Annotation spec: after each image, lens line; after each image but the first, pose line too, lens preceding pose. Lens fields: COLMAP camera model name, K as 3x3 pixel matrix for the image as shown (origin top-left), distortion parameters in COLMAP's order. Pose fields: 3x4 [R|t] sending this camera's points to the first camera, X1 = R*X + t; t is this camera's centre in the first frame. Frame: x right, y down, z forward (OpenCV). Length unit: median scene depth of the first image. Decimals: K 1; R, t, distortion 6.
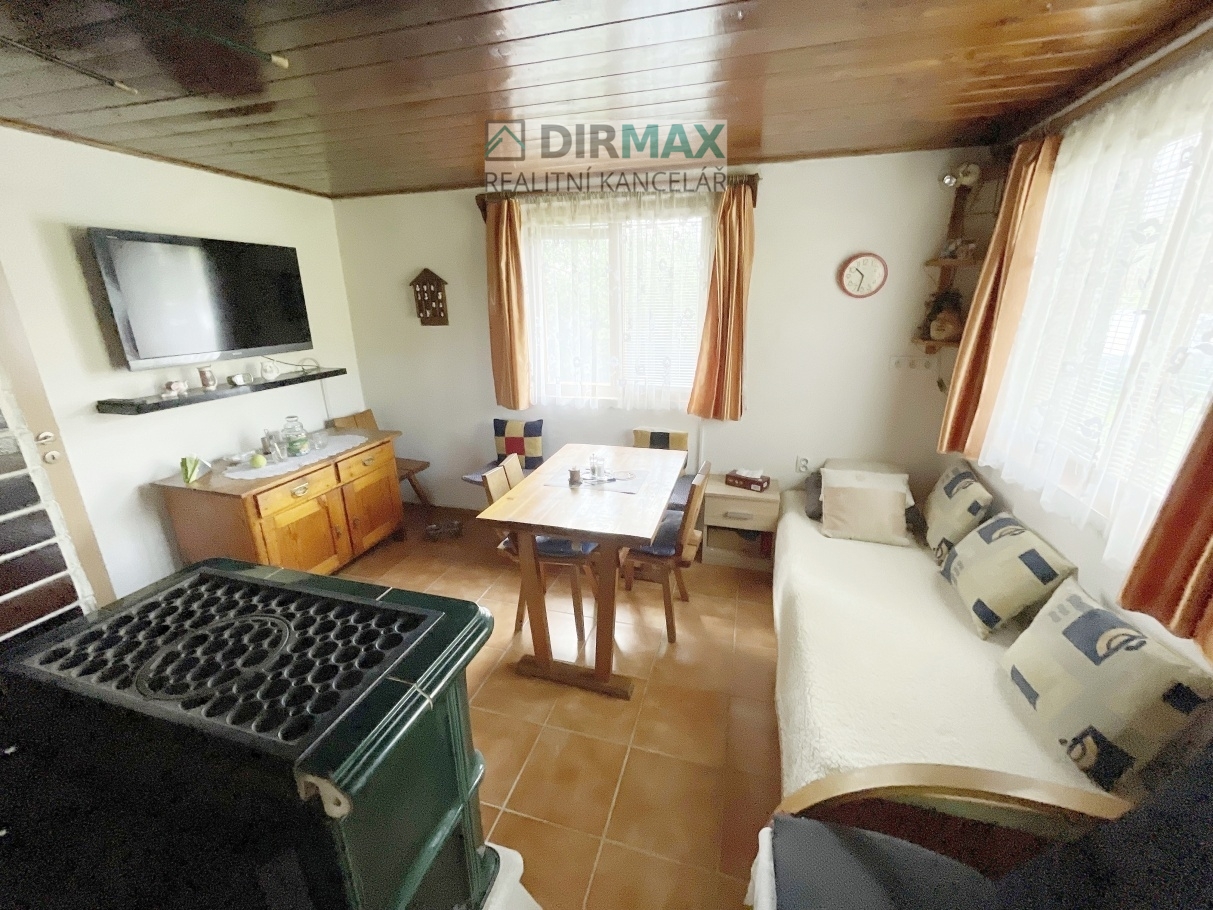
lens RADIAL K [[489.7, 0, 606.2], [0, 489.7, 451.9], [0, 0, 1]] dist [-0.001444, -0.000365]
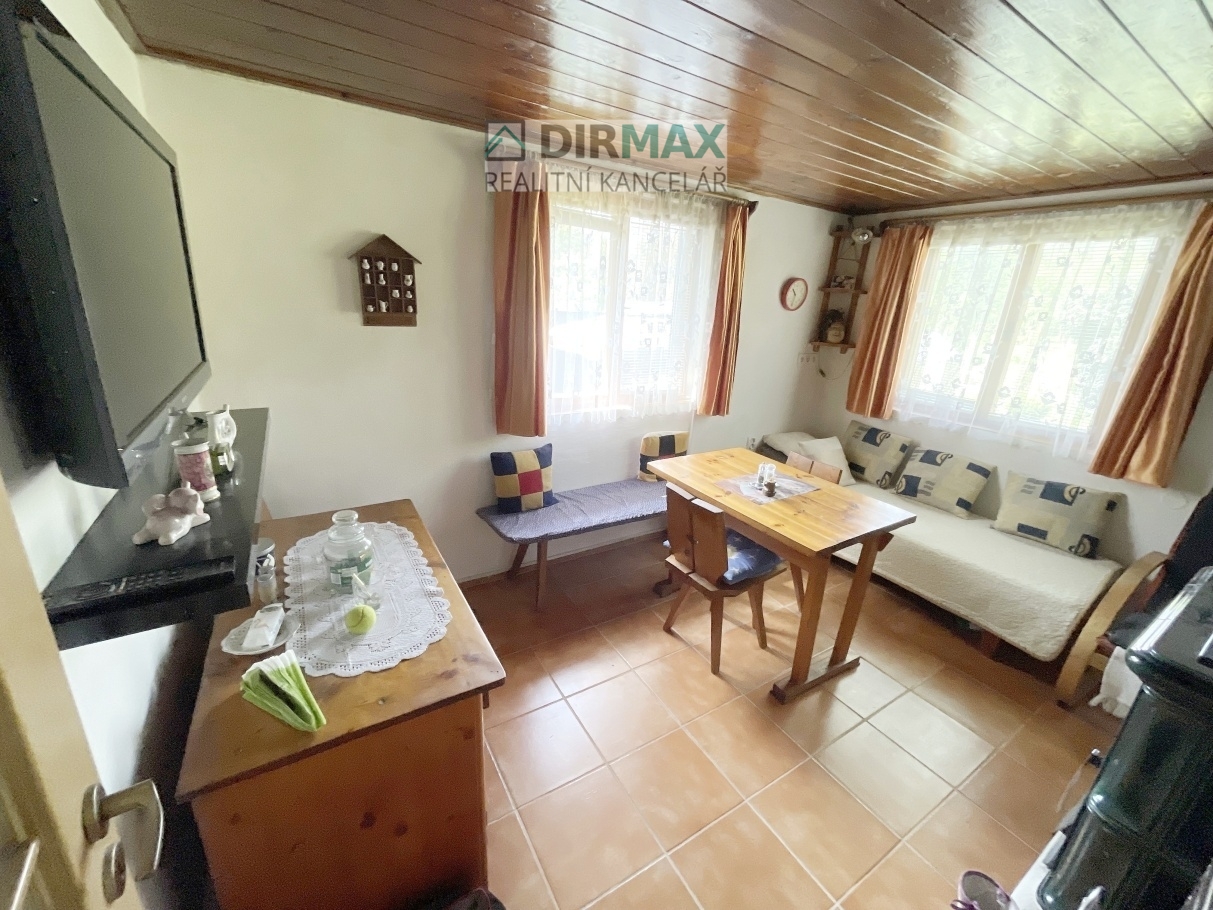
lens RADIAL K [[489.7, 0, 606.2], [0, 489.7, 451.9], [0, 0, 1]] dist [-0.001444, -0.000365]
pose [[0.665379, -0.176829, 0.725260, -0.743425], [0.162566, 0.982546, 0.090415, -0.124635], [-0.728590, 0.057742, 0.682512, 0.422769]]
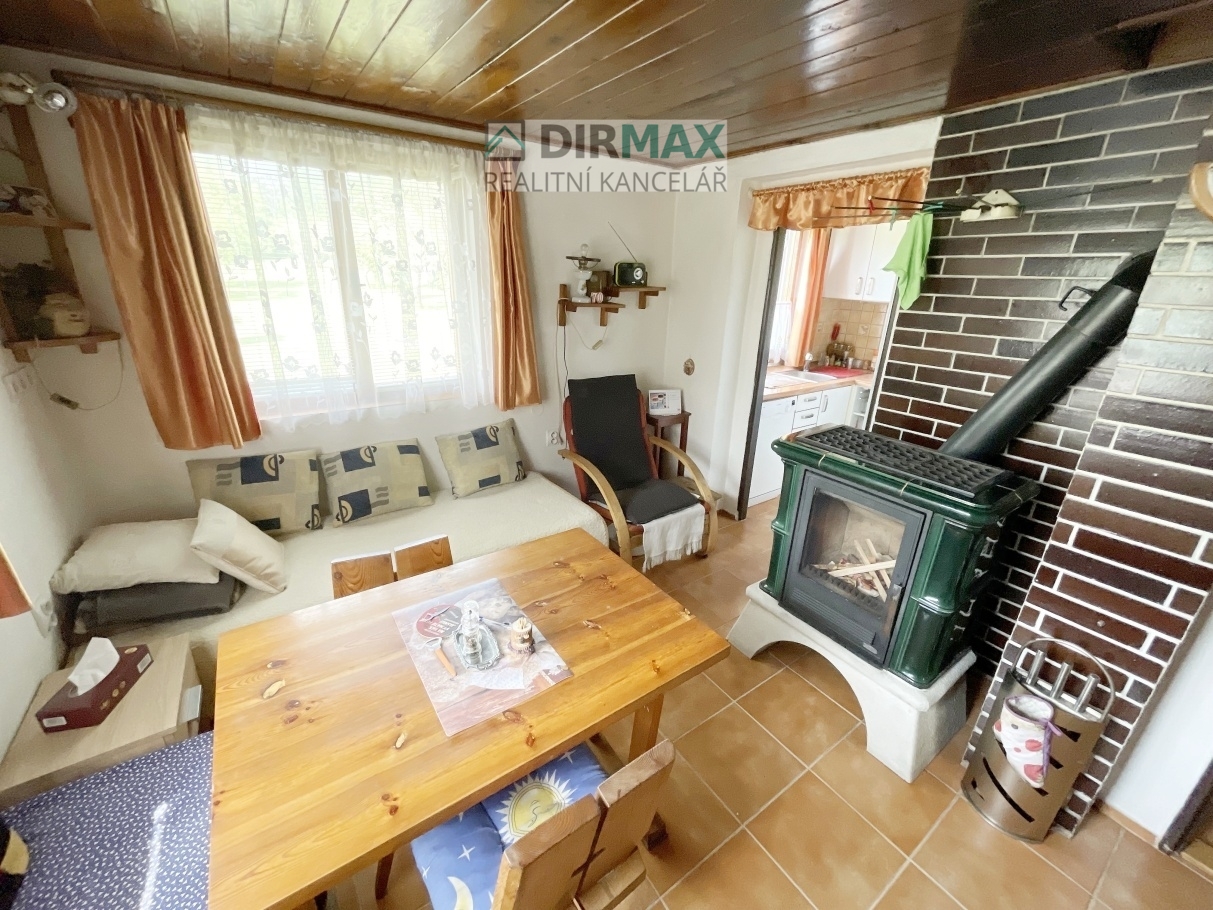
lens RADIAL K [[489.7, 0, 606.2], [0, 489.7, 451.9], [0, 0, 1]] dist [-0.001444, -0.000365]
pose [[-0.780561, -0.224152, 0.583506, -0.292165], [0.173075, 0.819493, 0.546330, -0.284125], [-0.600640, 0.527434, -0.600870, 0.867543]]
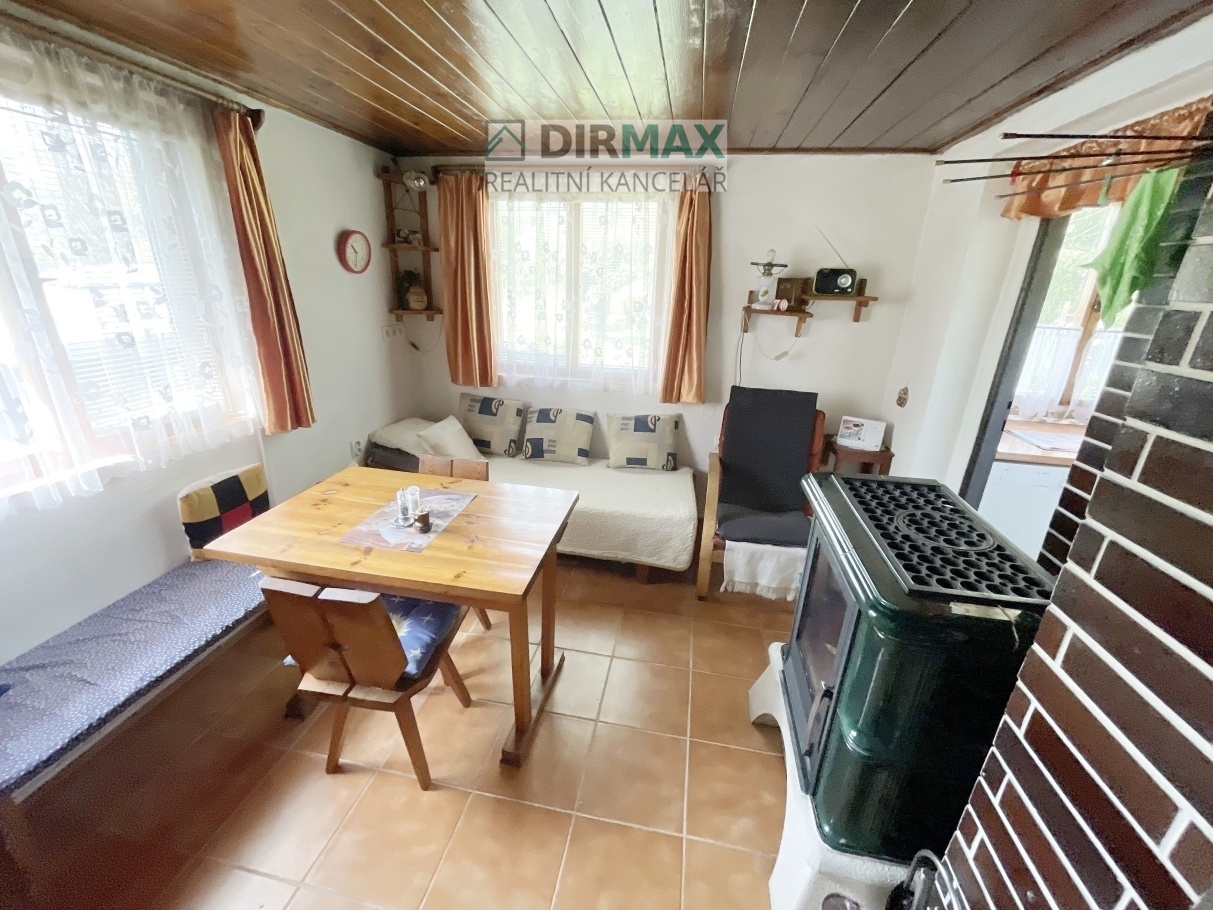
lens RADIAL K [[489.8, 0, 606.7], [0, 489.8, 450.7], [0, 0, 1]] dist [-0.001568, -0.000023]
pose [[-0.106866, -0.322739, 0.940436, -0.560076], [0.271679, 0.900379, 0.339864, -0.164282], [-0.956436, 0.291816, -0.008538, 0.537388]]
